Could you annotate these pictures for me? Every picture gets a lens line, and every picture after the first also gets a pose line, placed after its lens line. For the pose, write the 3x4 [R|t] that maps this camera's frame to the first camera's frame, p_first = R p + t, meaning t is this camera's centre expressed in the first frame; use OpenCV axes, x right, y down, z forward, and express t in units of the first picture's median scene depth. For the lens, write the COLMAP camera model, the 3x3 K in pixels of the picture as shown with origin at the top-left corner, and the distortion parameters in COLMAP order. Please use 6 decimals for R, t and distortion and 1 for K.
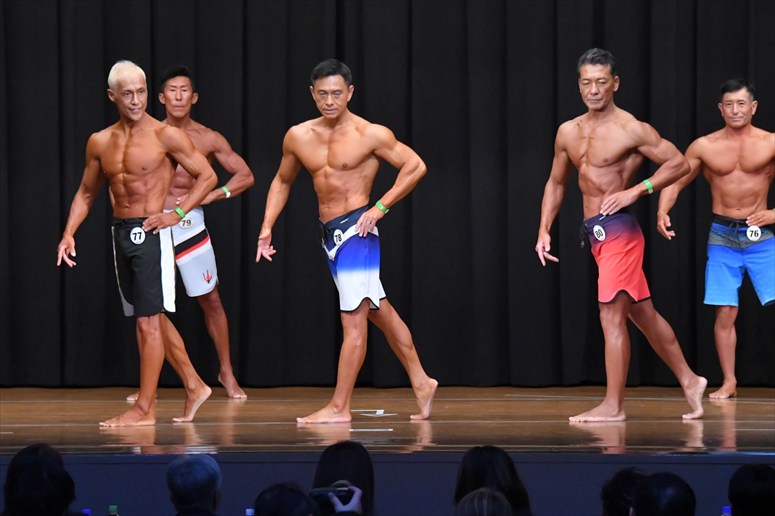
lens RADIAL K [[4888.4, 0, 382.9], [0, 4888.4, 259.1], [0, 0, 1]] dist [1.871025, 0.000000]
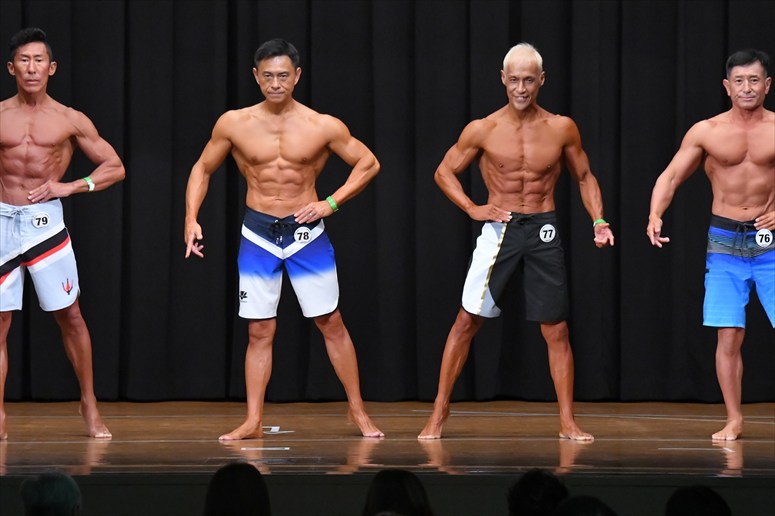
lens RADIAL K [[5358.7, 0, 392.5], [0, 5358.7, 261.4], [0, 0, 1]] dist [2.352331, 0.000000]
pose [[0.993573, 0.000379, -0.113192, 0.134118], [-0.000364, 1.000000, 0.000149, -0.000073], [0.113192, -0.000107, 0.993573, 0.009337]]
